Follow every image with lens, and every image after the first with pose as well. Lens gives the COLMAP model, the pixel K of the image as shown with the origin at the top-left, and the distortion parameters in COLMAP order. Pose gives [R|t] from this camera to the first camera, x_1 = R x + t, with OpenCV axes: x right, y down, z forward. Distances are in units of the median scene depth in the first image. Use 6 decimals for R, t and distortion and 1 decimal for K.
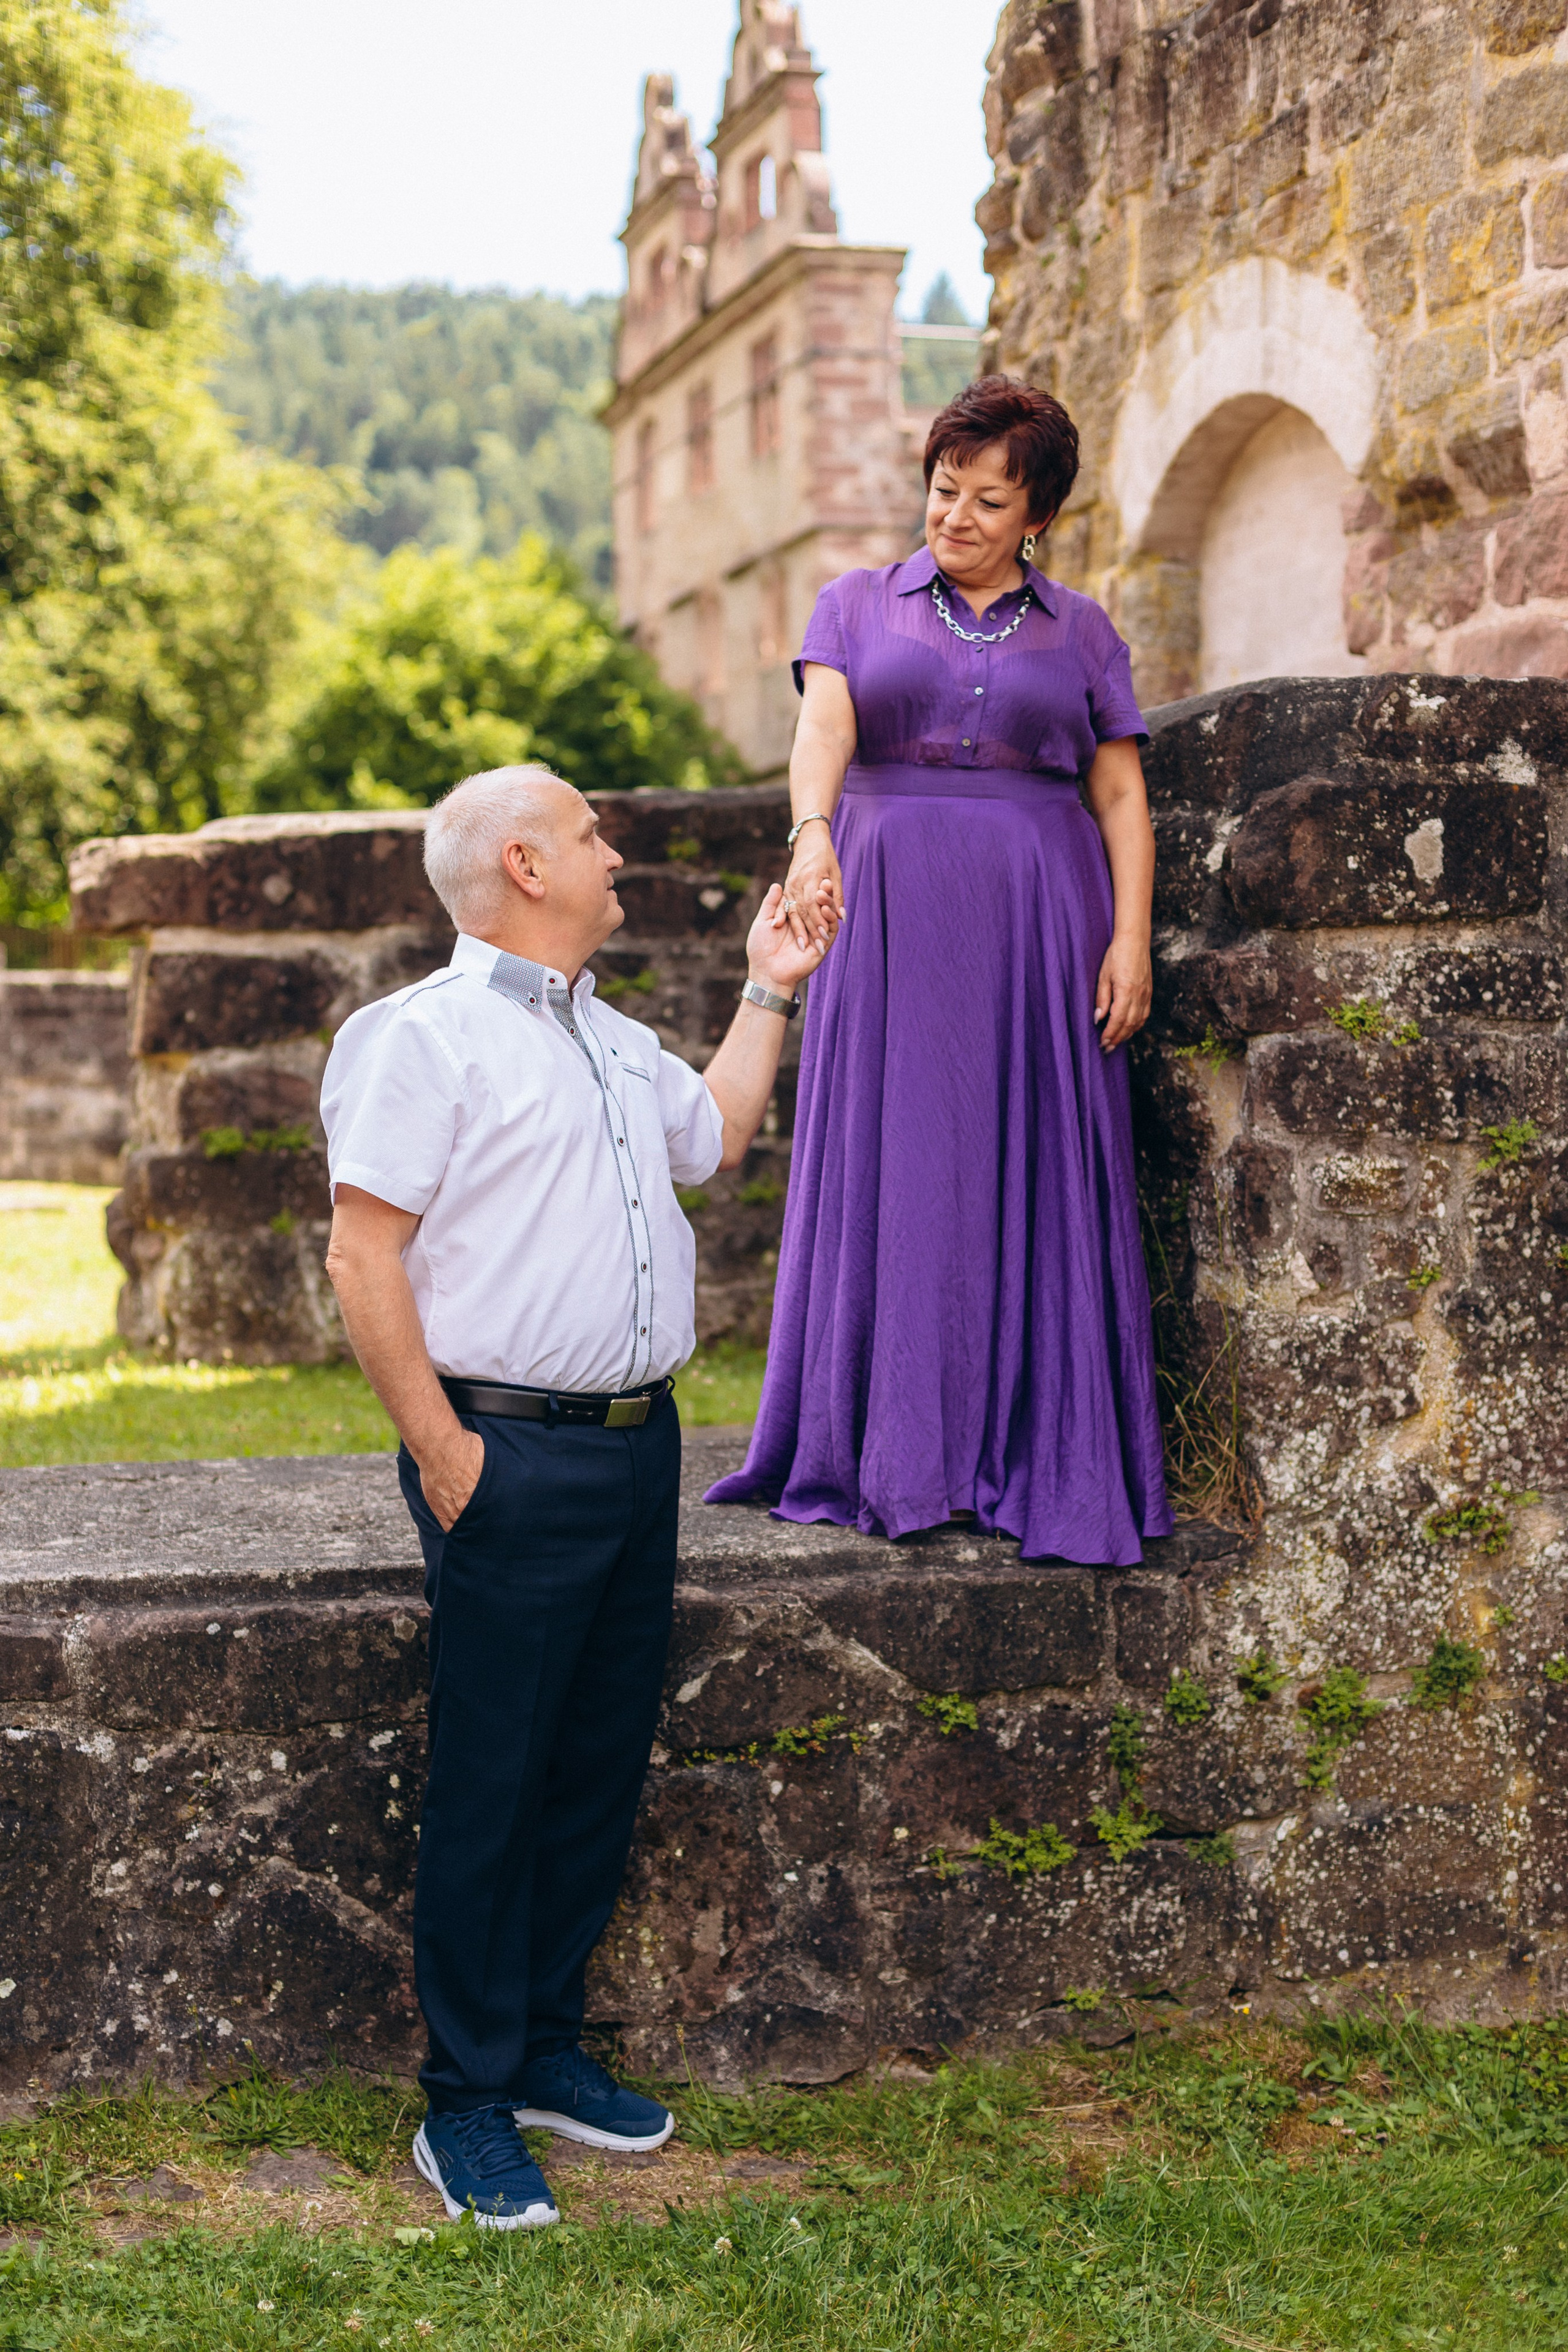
lens RADIAL K [[3454.9, 0, 741.1], [0, 3454.9, 1180.0], [0, 0, 1]] dist [-0.000170, -0.062072]
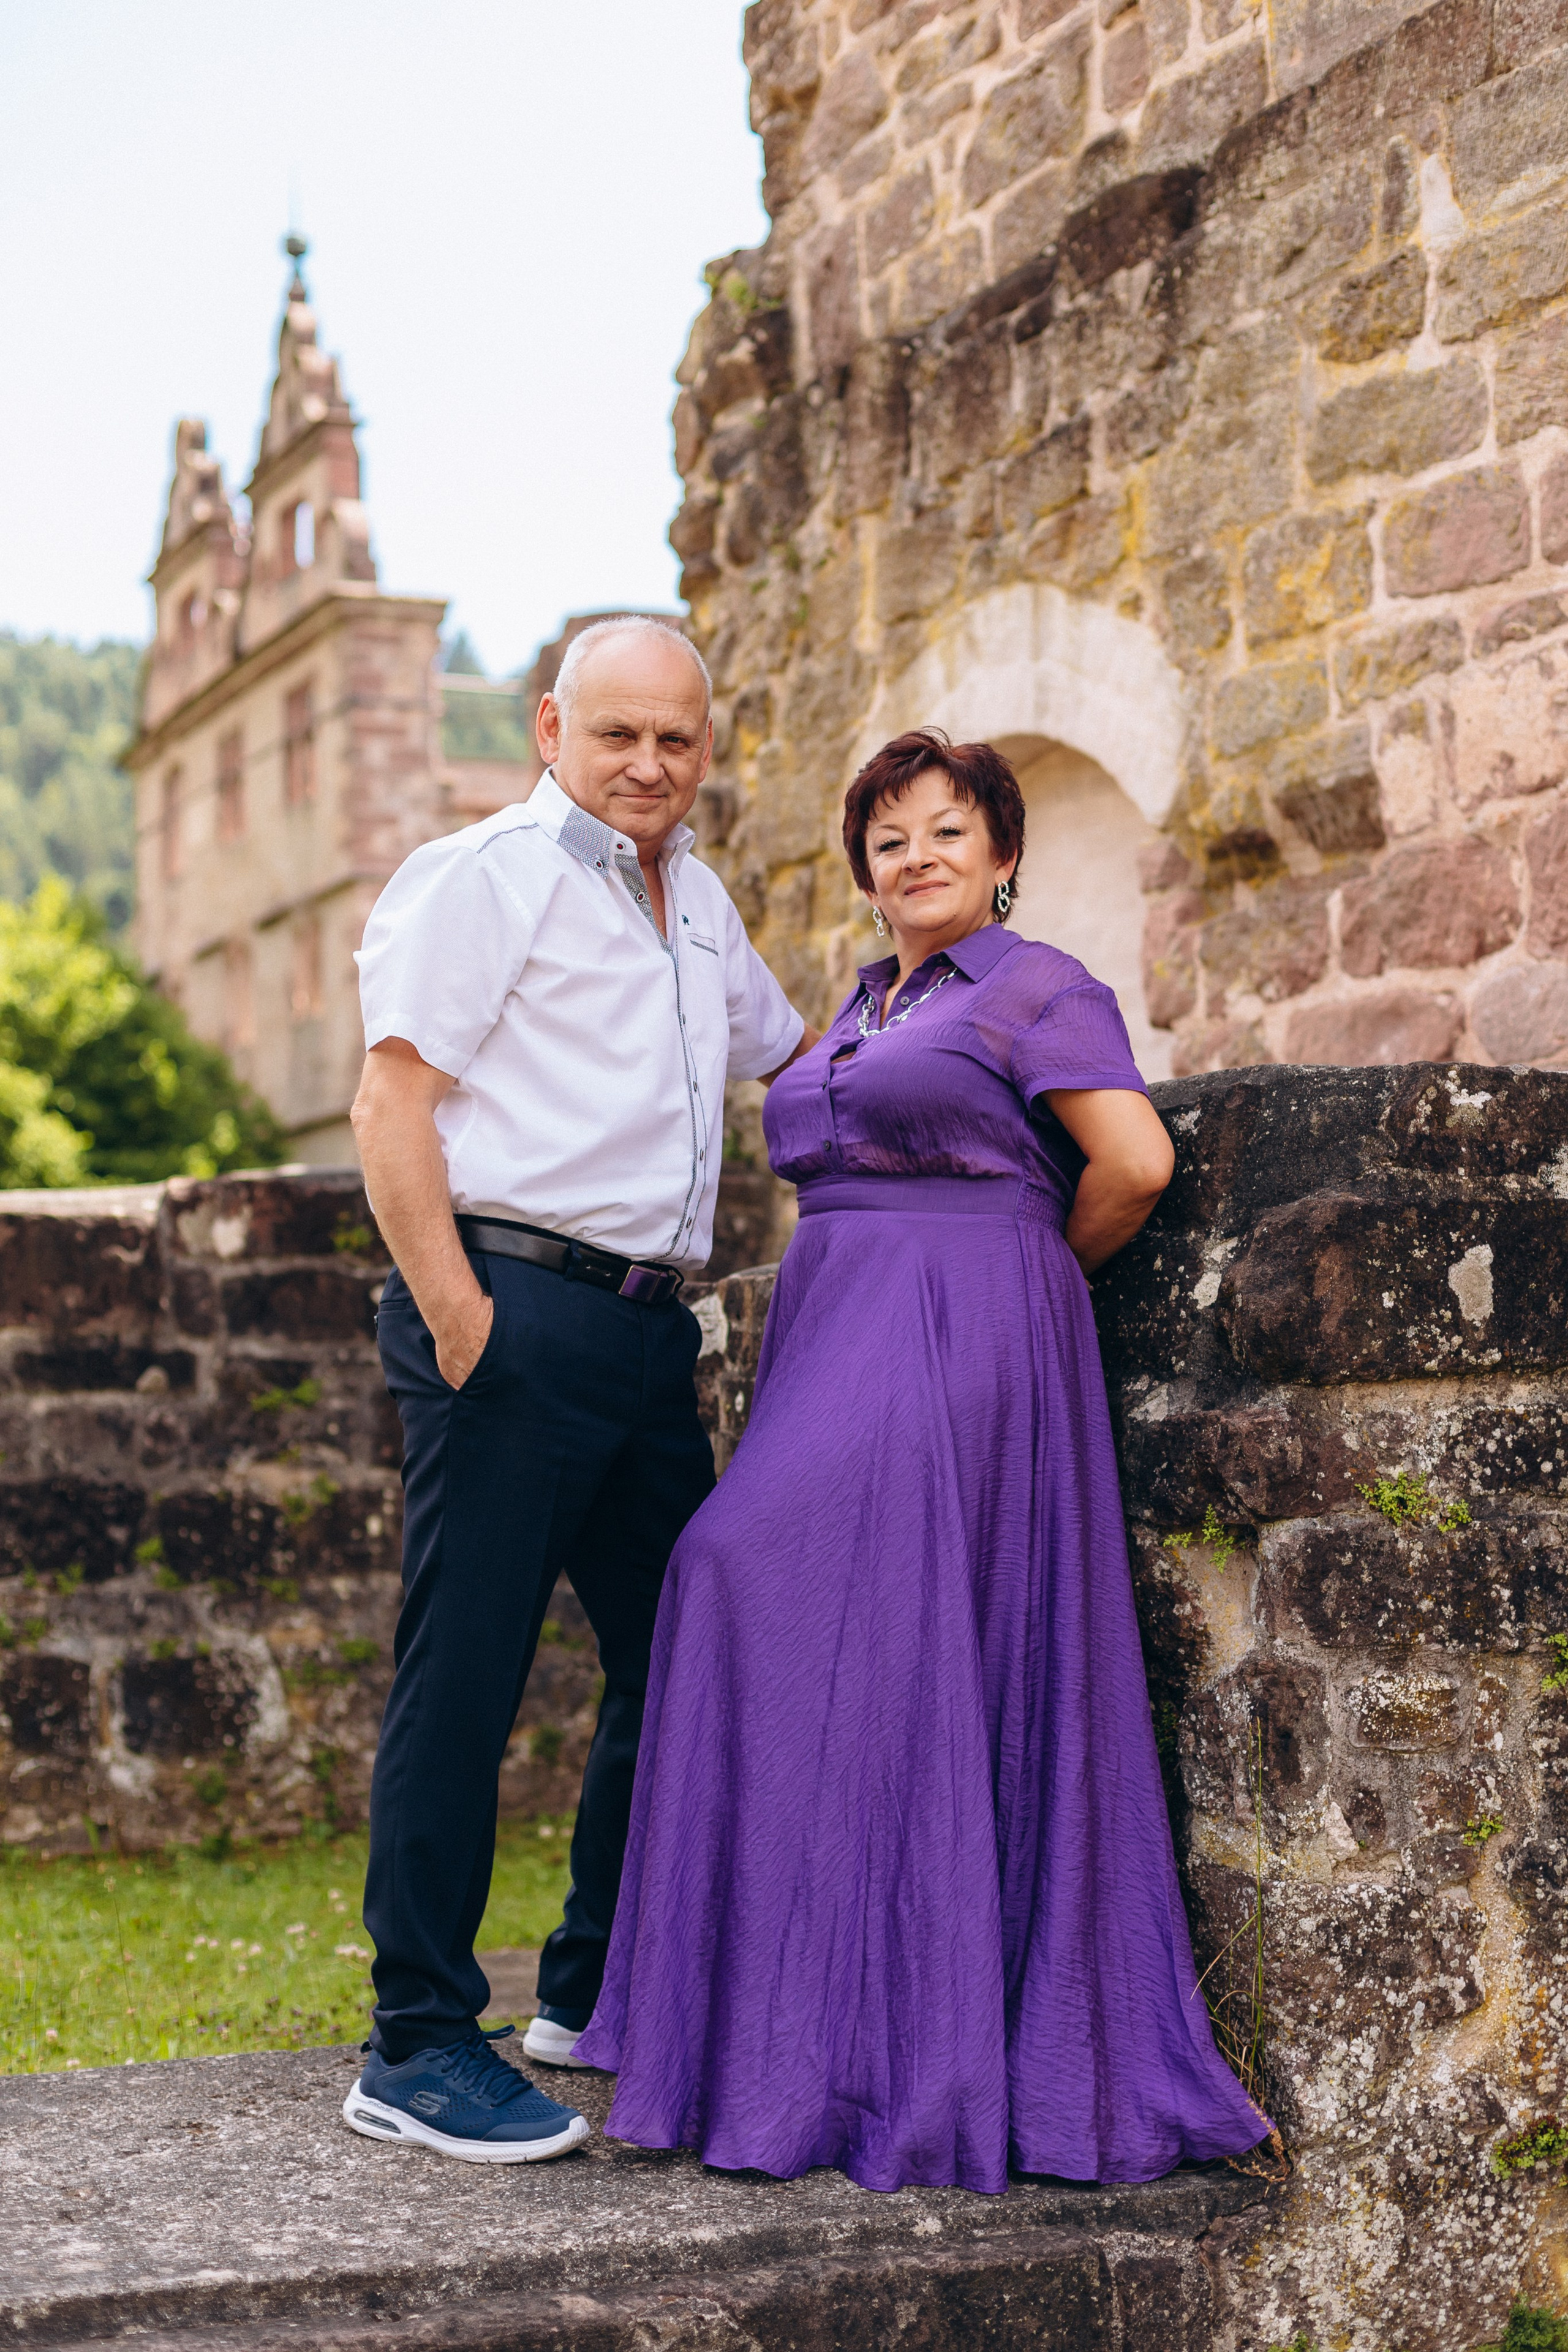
lens RADIAL K [[3580.6, 0, 808.0], [0, 3580.6, 1132.4], [0, 0, 1]] dist [-0.000911, -0.065352]
pose [[0.988807, 0.009890, 0.148874, -0.074852], [0.007539, 0.993215, -0.116050, -0.035460], [-0.149012, 0.115874, 0.982023, 0.209175]]
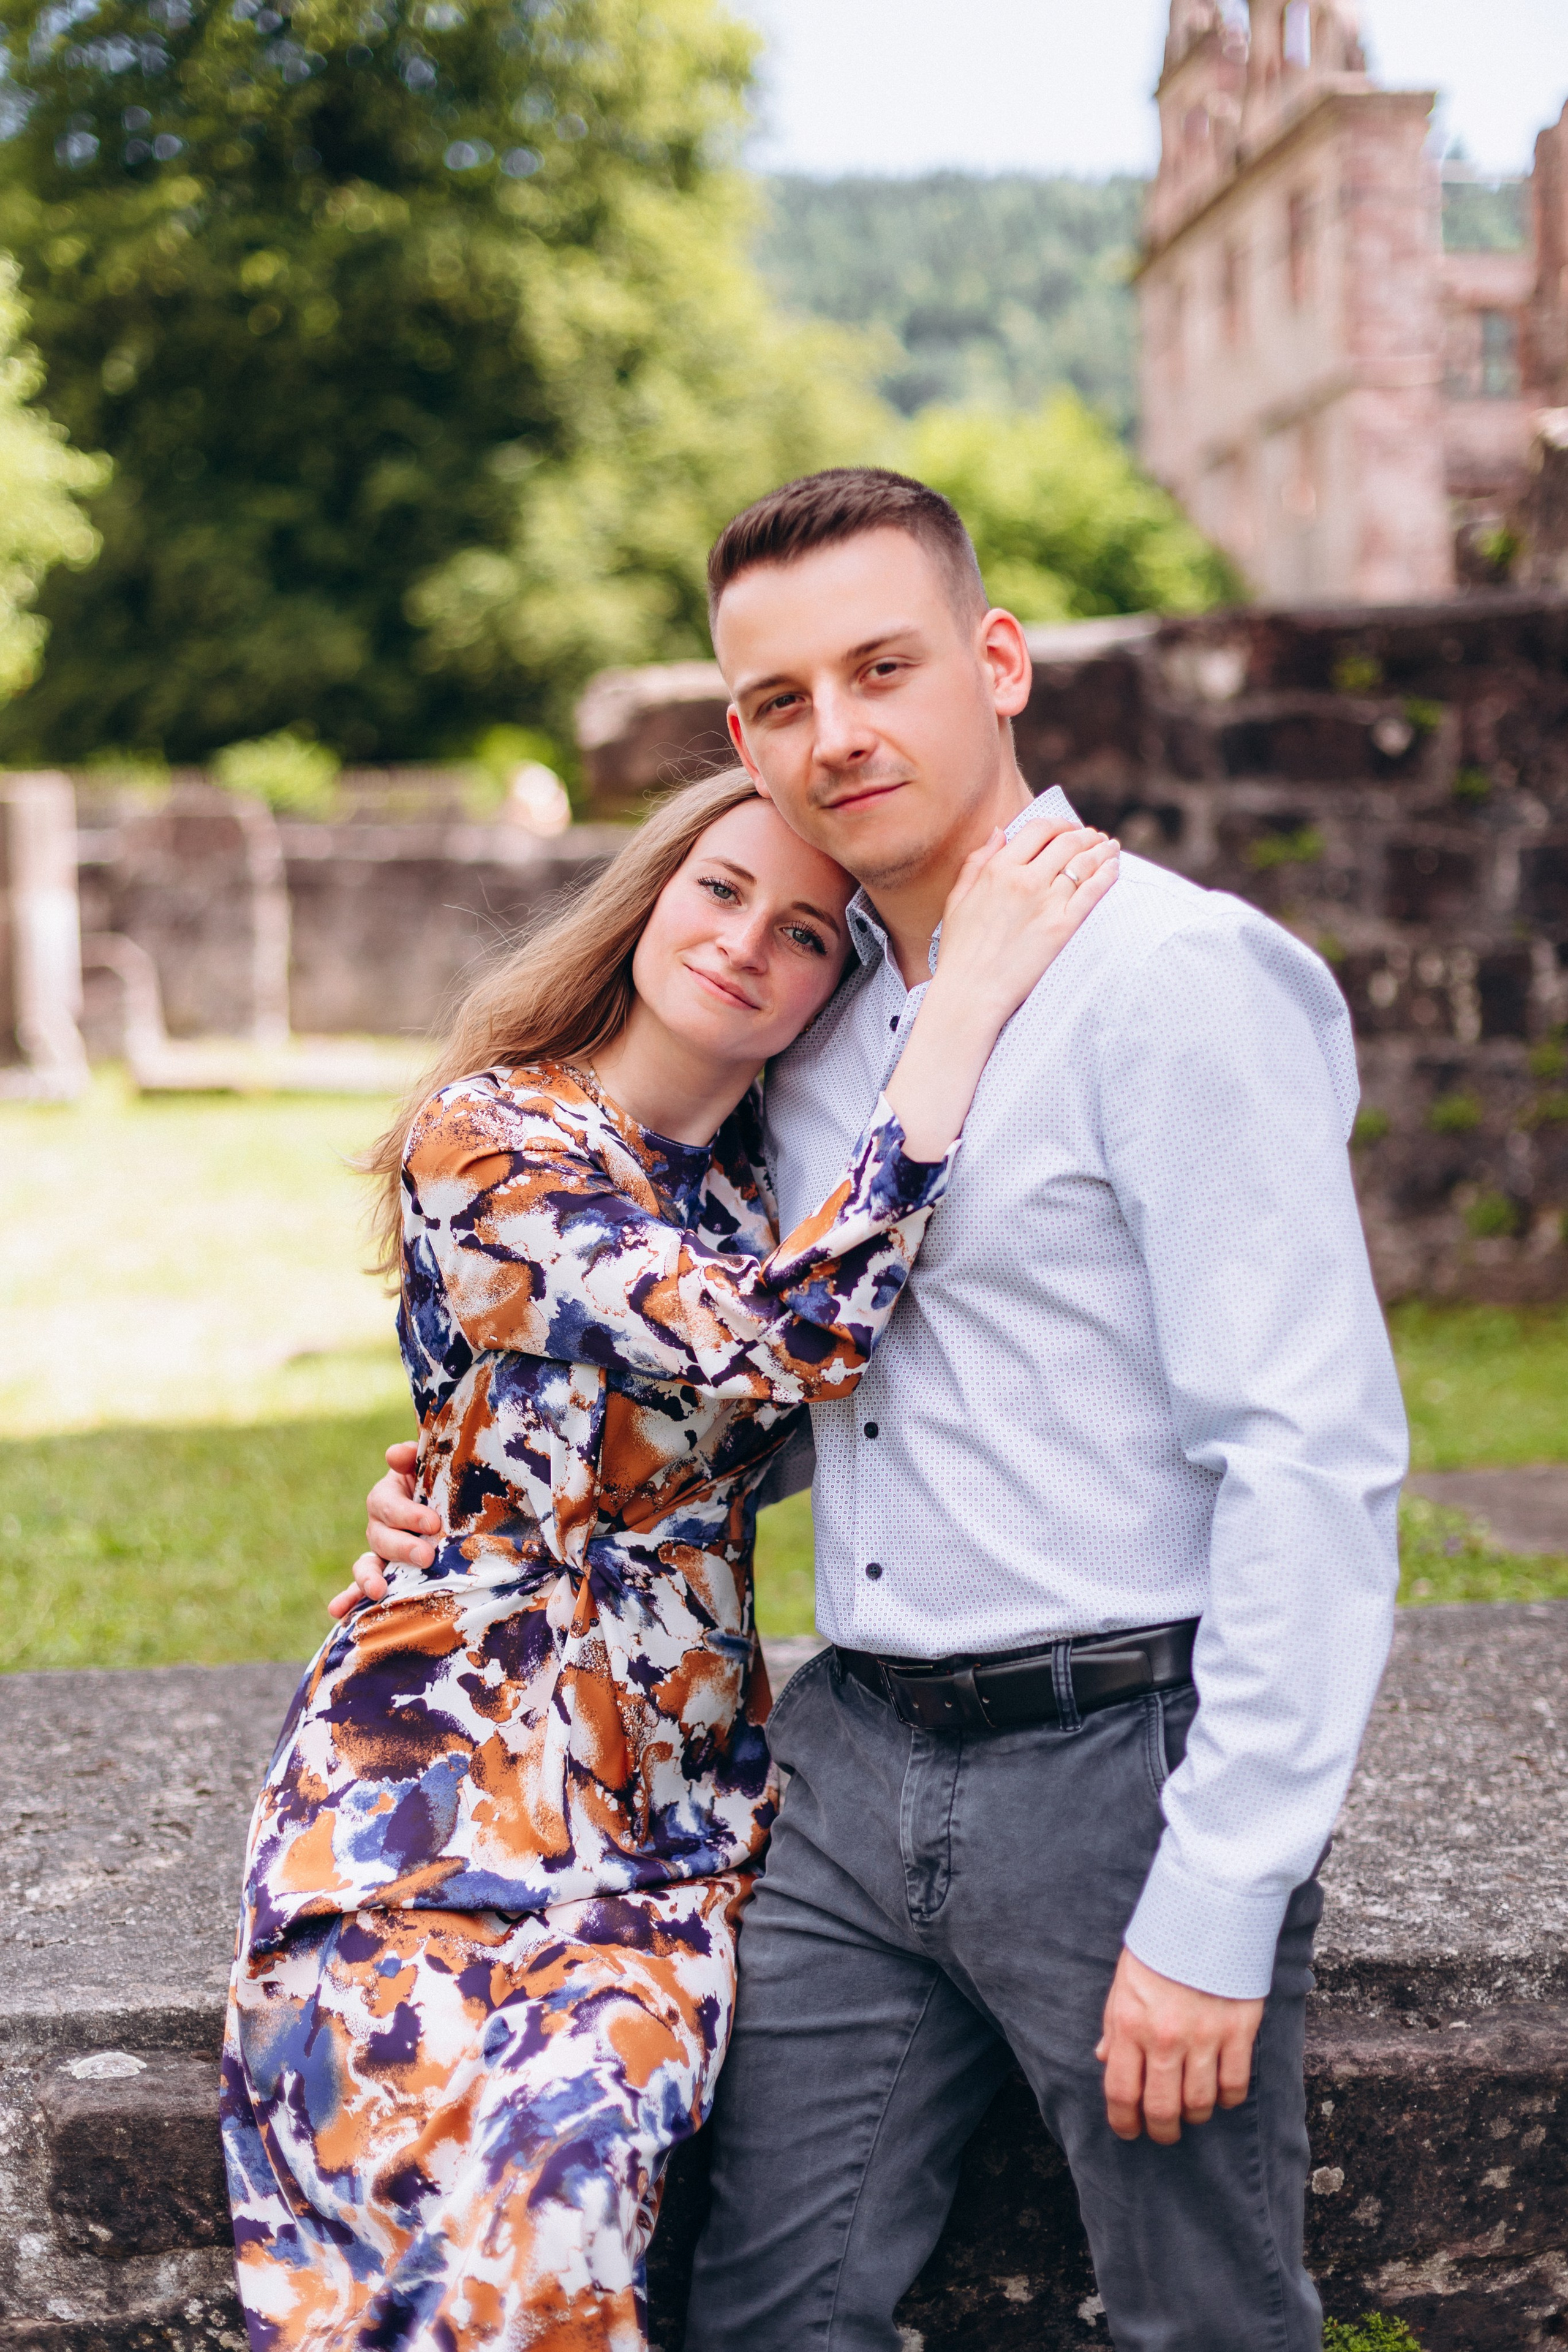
lens RADIAL K [[3396.7, 0, 775.7], [0, 3396.7, 1176.8], [0, 0, 1]] dist [-0.015606, -0.036450]
pose [[0.989481, 0.000672, -0.144661, -0.071315], [0.005364, 0.999131, 0.041332, -0.029341], [0.144563, -0.041673, 0.988618, 0.442882]]
